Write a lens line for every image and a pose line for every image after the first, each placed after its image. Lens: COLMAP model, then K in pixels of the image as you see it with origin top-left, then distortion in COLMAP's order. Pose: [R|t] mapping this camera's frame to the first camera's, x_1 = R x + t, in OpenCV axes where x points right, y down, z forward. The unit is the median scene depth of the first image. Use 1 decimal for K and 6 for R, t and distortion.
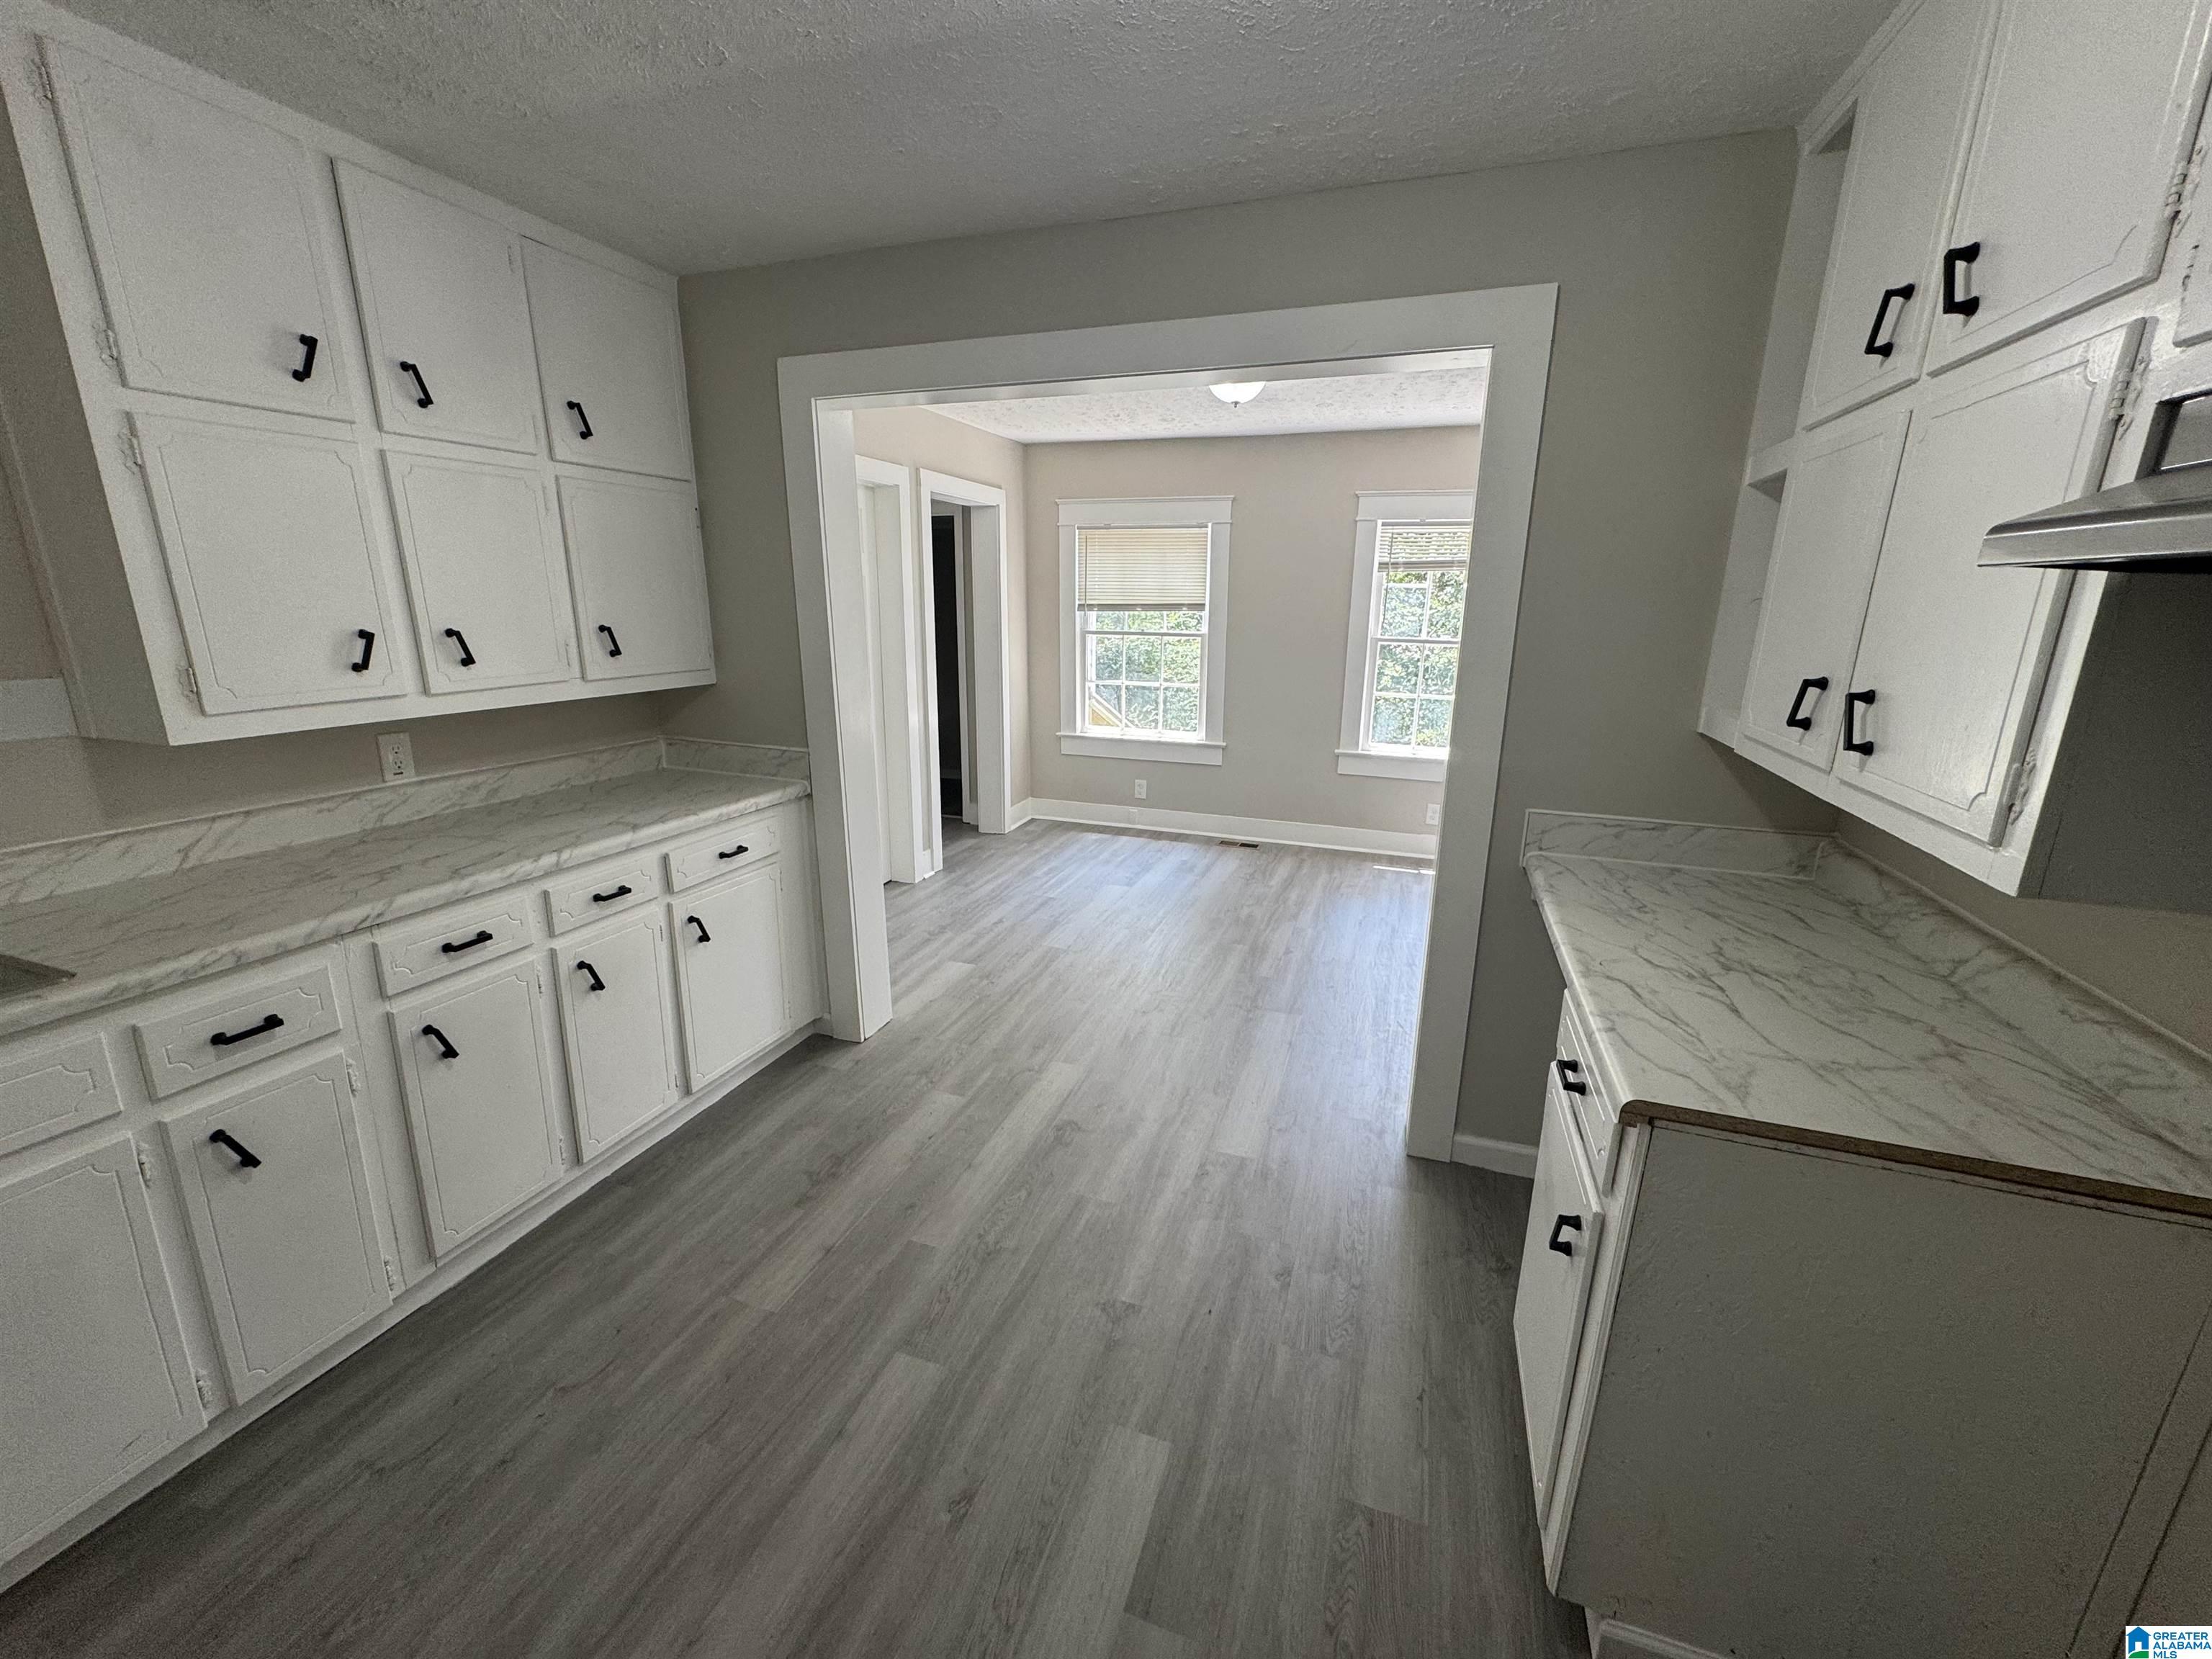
lens RADIAL K [[887.2, 0, 1103.2], [0, 887.2, 827.0], [0, 0, 1]] dist [-0.002821, 0.000778]
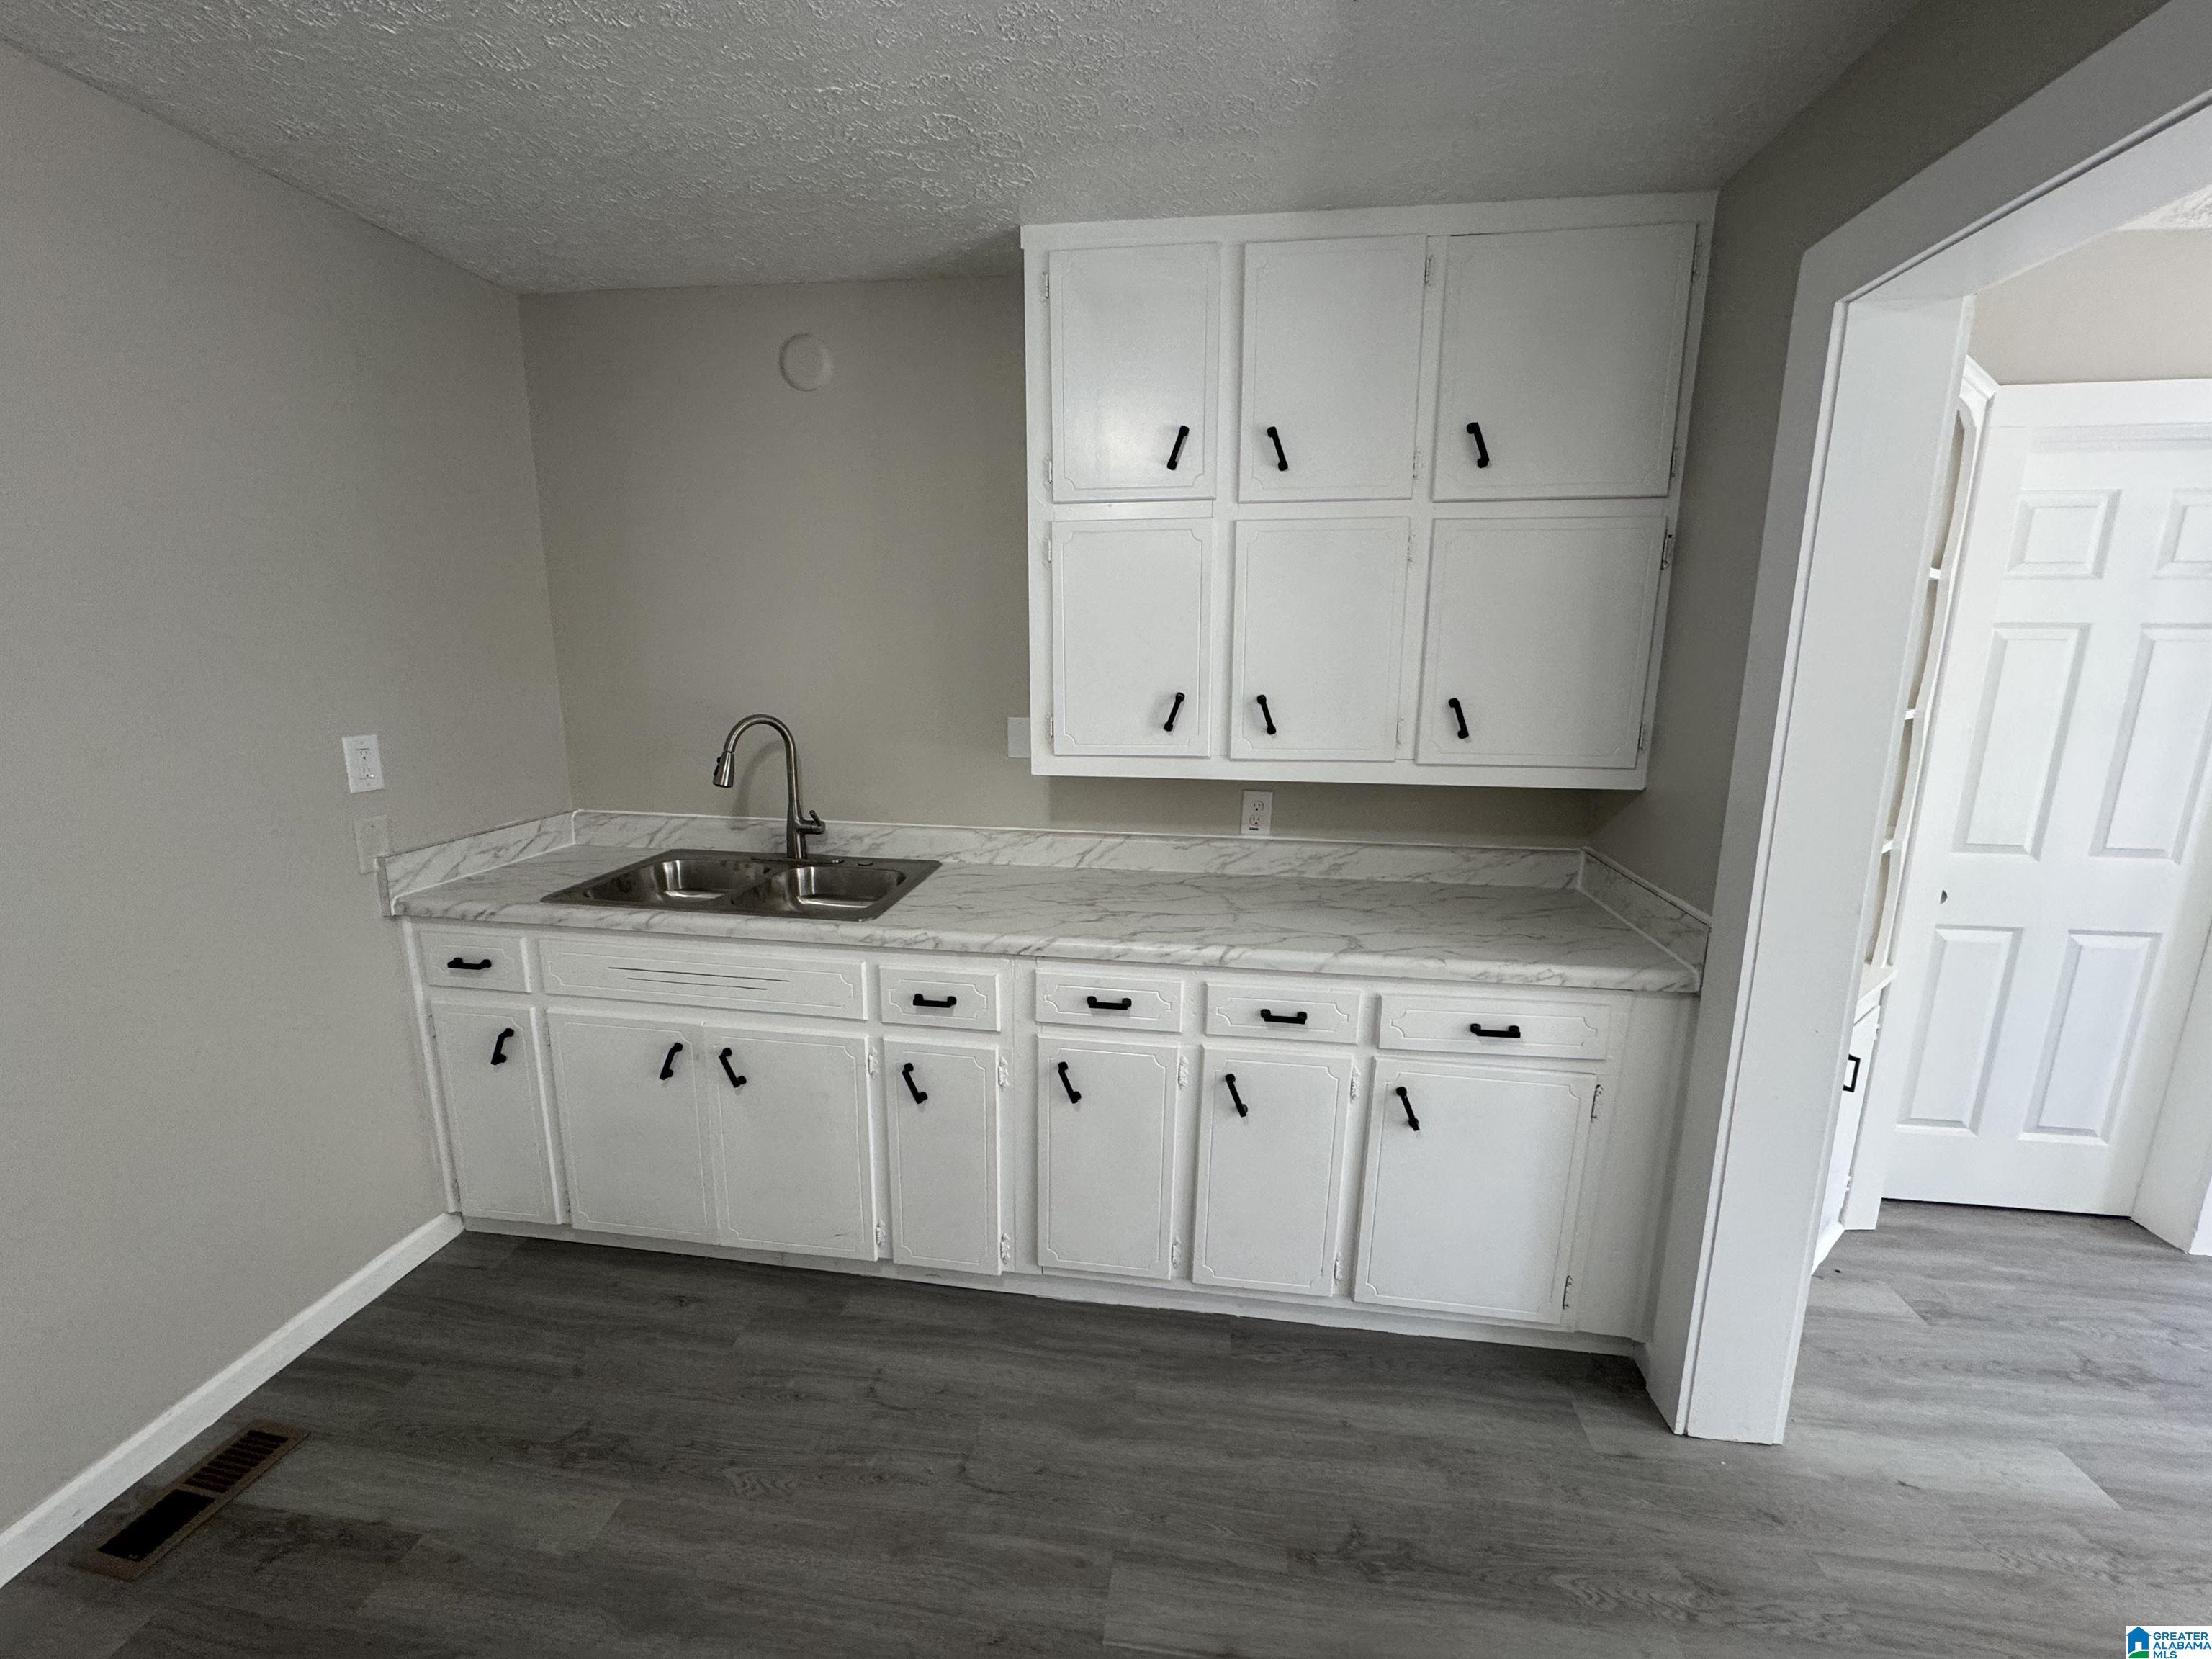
lens RADIAL K [[887.2, 0, 1103.8], [0, 887.2, 826.2], [0, 0, 1]] dist [-0.002821, 0.000778]
pose [[0.209425, 0.185580, -0.960053, 0.165294], [-0.247914, 0.959822, 0.131456, -0.153626], [0.945875, 0.210481, 0.247018, 0.563528]]
